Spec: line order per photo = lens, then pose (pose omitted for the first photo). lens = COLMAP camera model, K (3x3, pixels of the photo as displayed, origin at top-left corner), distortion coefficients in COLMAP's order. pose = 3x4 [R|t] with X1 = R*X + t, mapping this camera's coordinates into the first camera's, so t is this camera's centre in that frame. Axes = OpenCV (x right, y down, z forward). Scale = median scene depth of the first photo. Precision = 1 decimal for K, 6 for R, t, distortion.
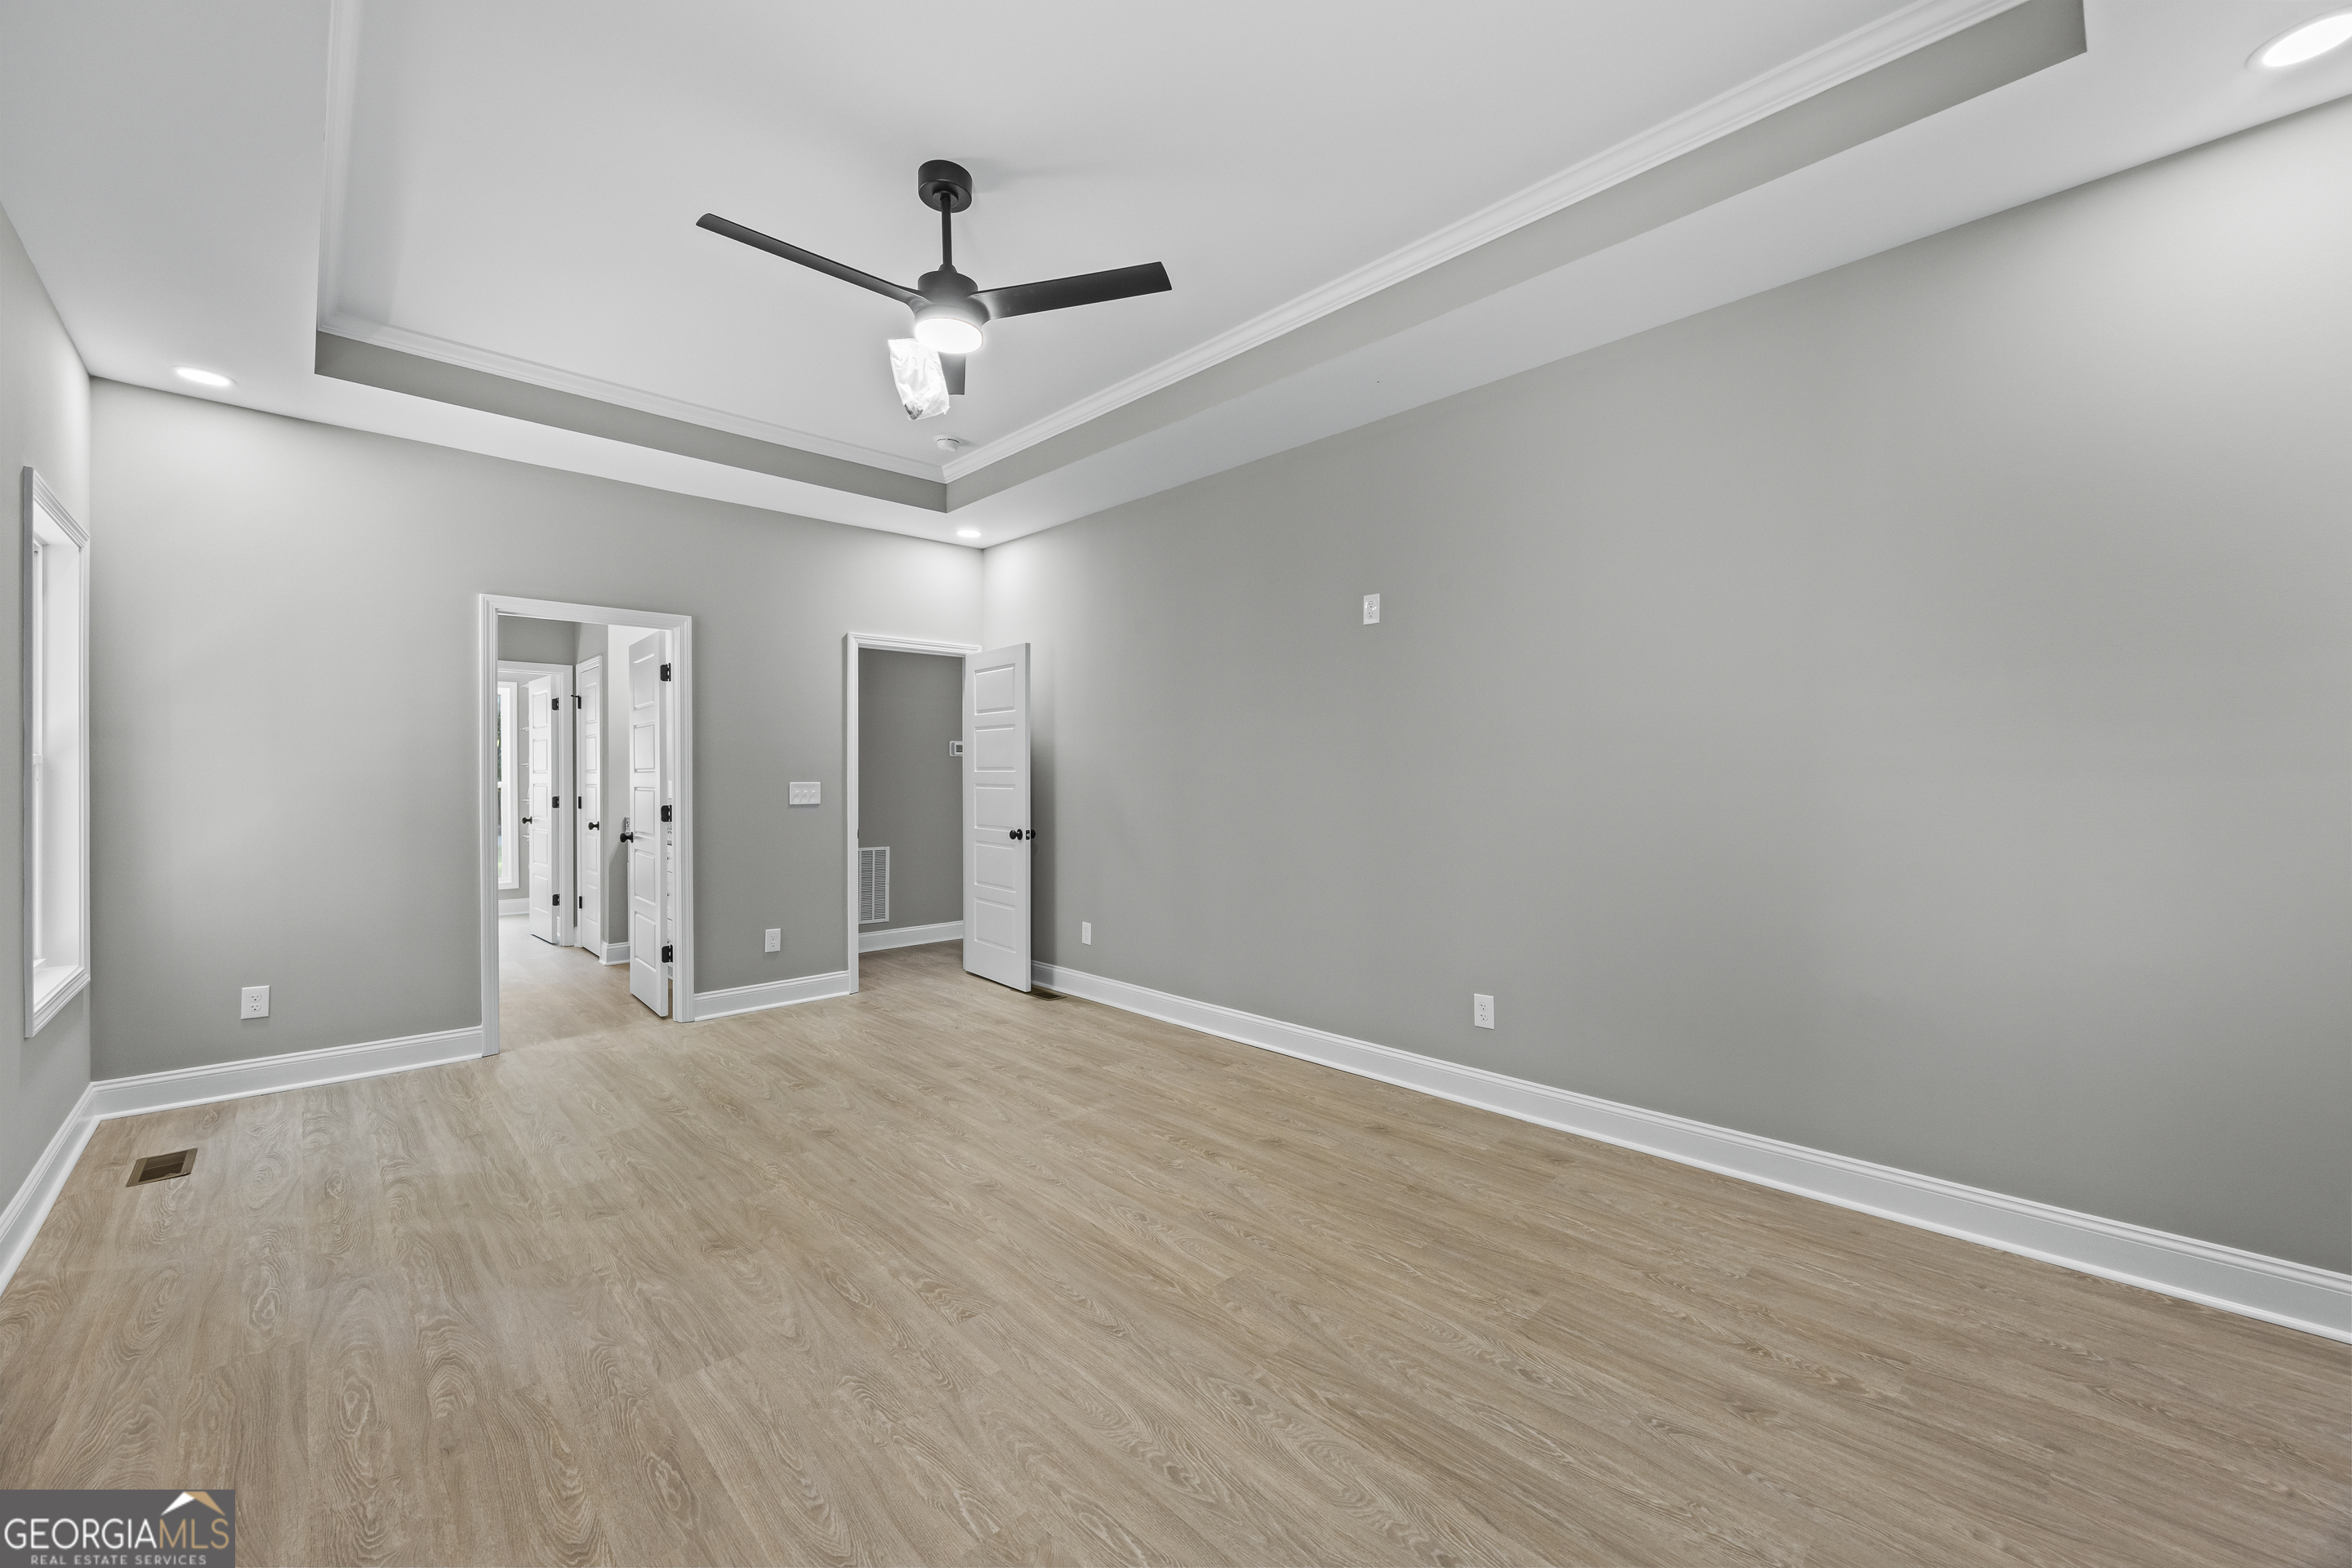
lens RADIAL K [[937.6, 0, 1156.2], [0, 937.6, 774.4], [0, 0, 1]] dist [-0.002696, -0.001600]
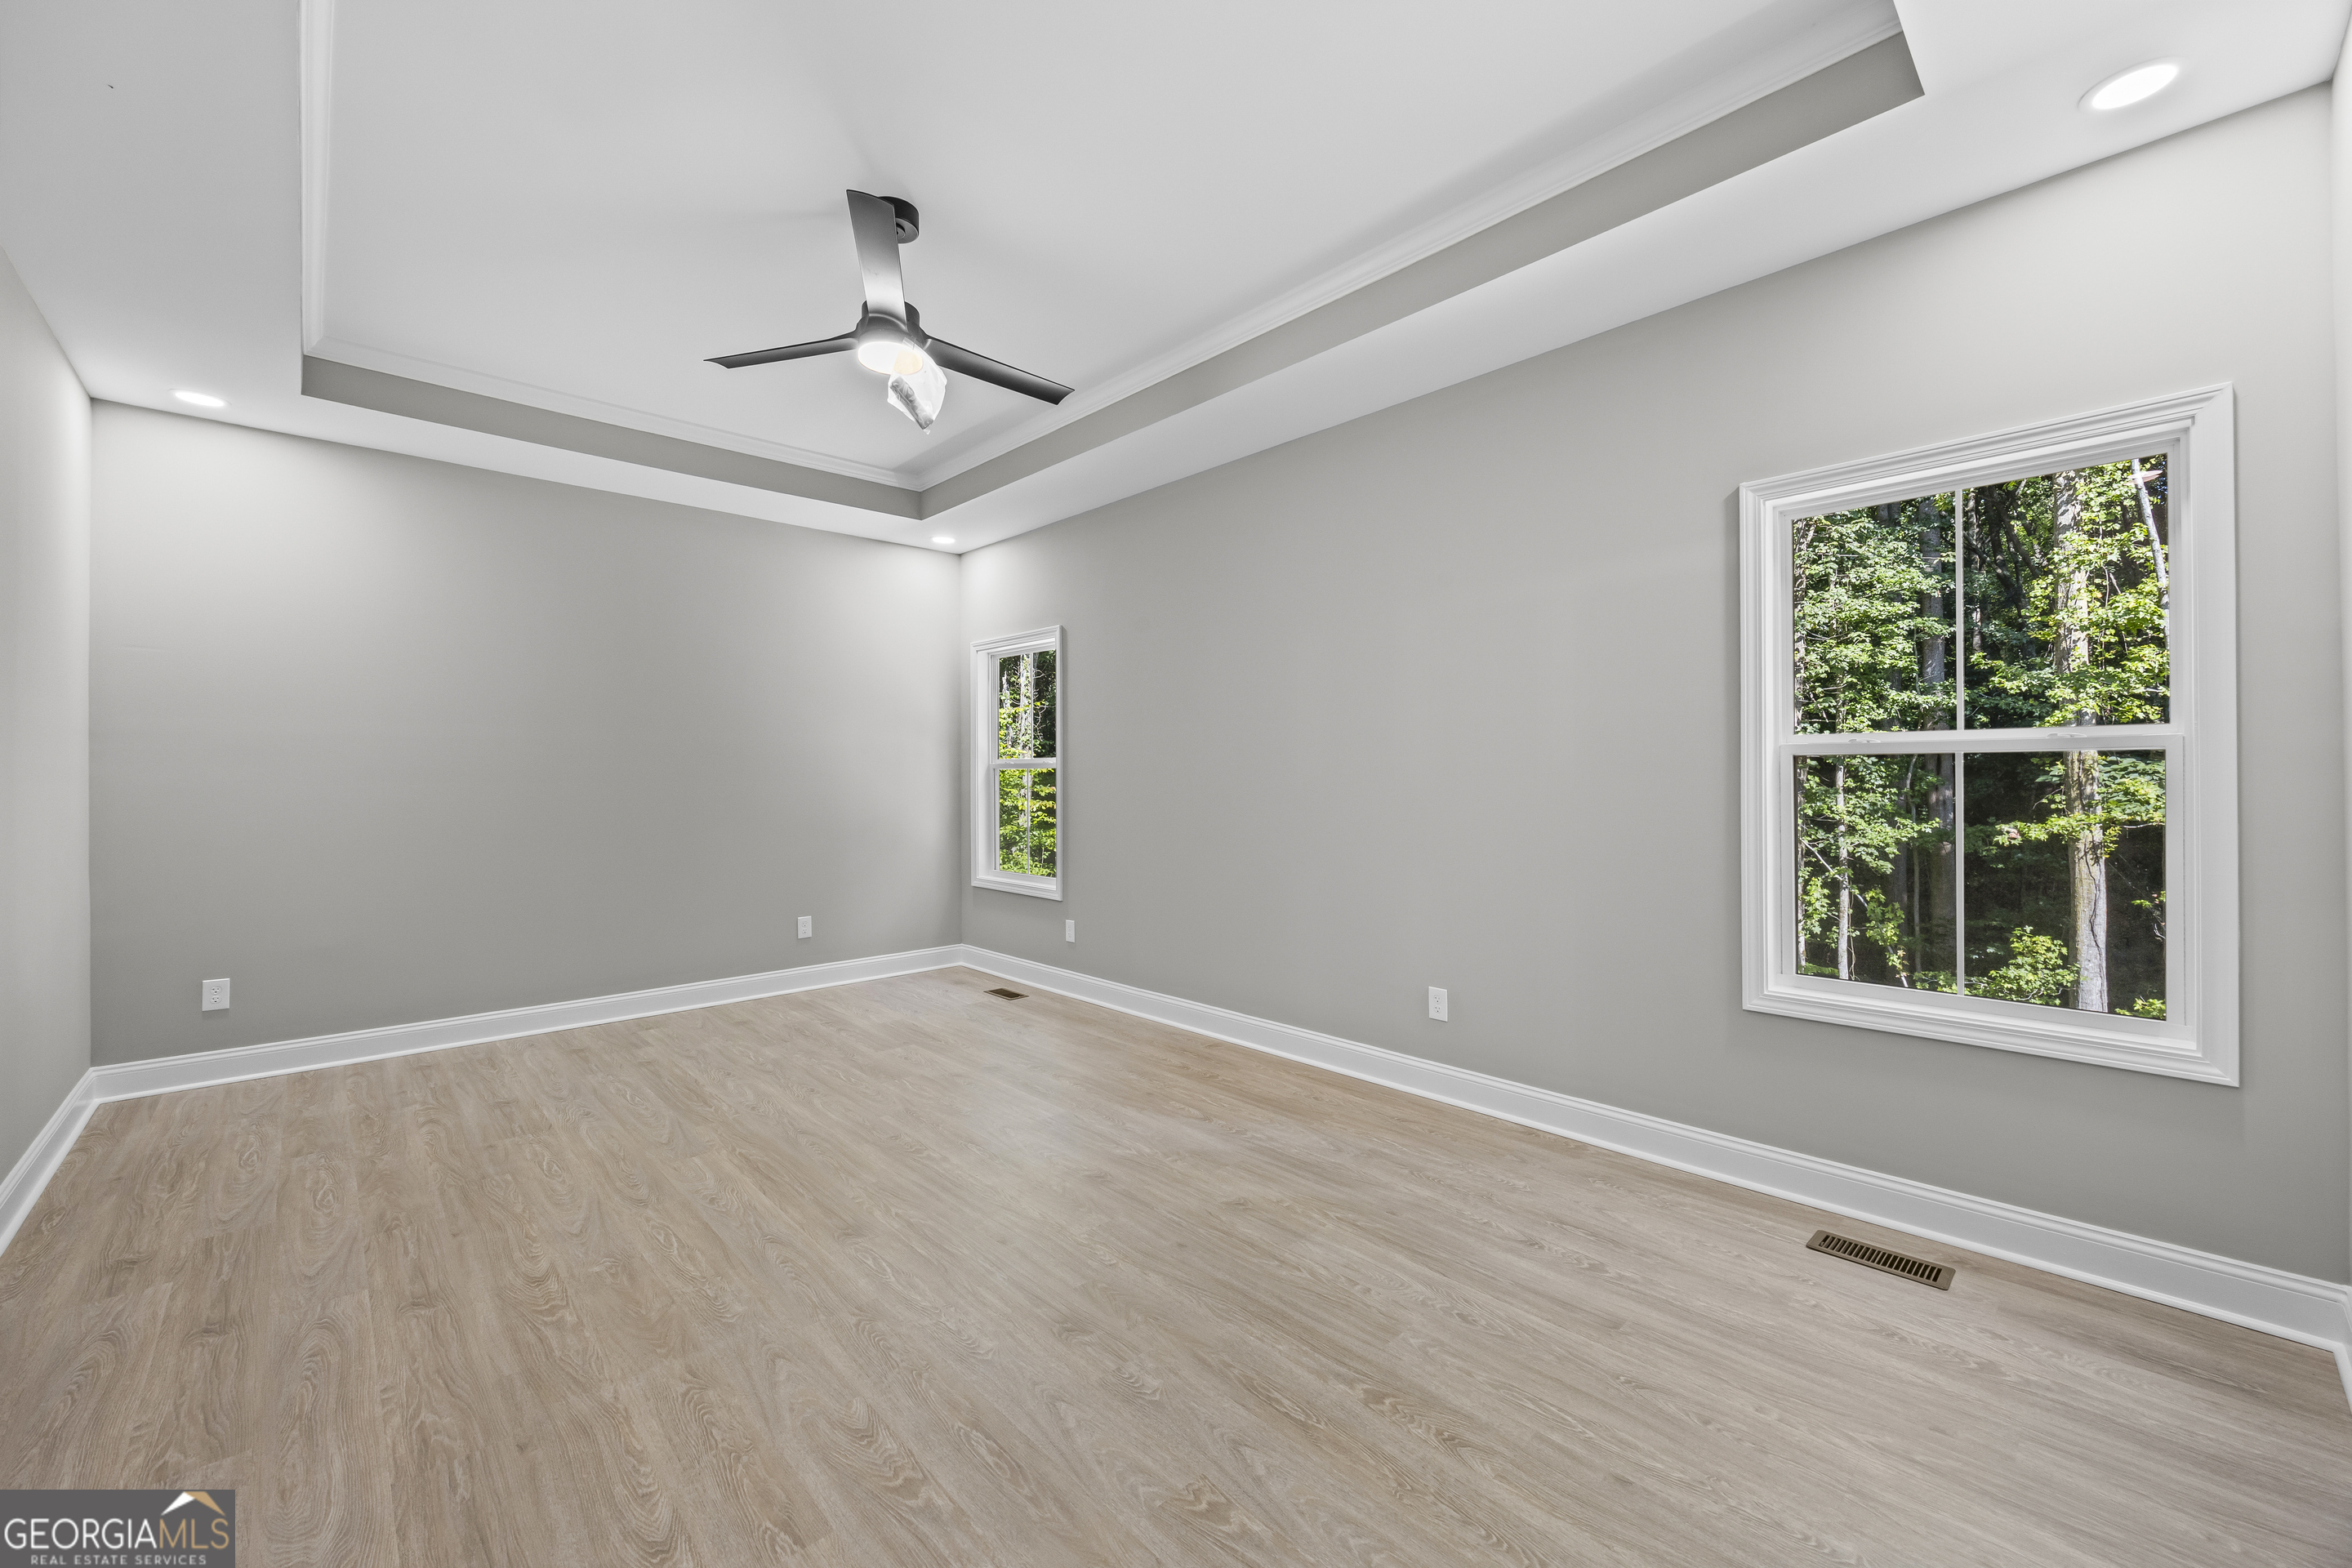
lens RADIAL K [[937.6, 0, 1164.9], [0, 937.6, 762.7], [0, 0, 1]] dist [-0.002696, -0.001600]
pose [[-0.999954, 0.009628, 0.000191, -0.533008], [0.009624, 0.999834, -0.015496, 0.005578], [-0.000340, -0.015494, -0.999880, 2.085400]]
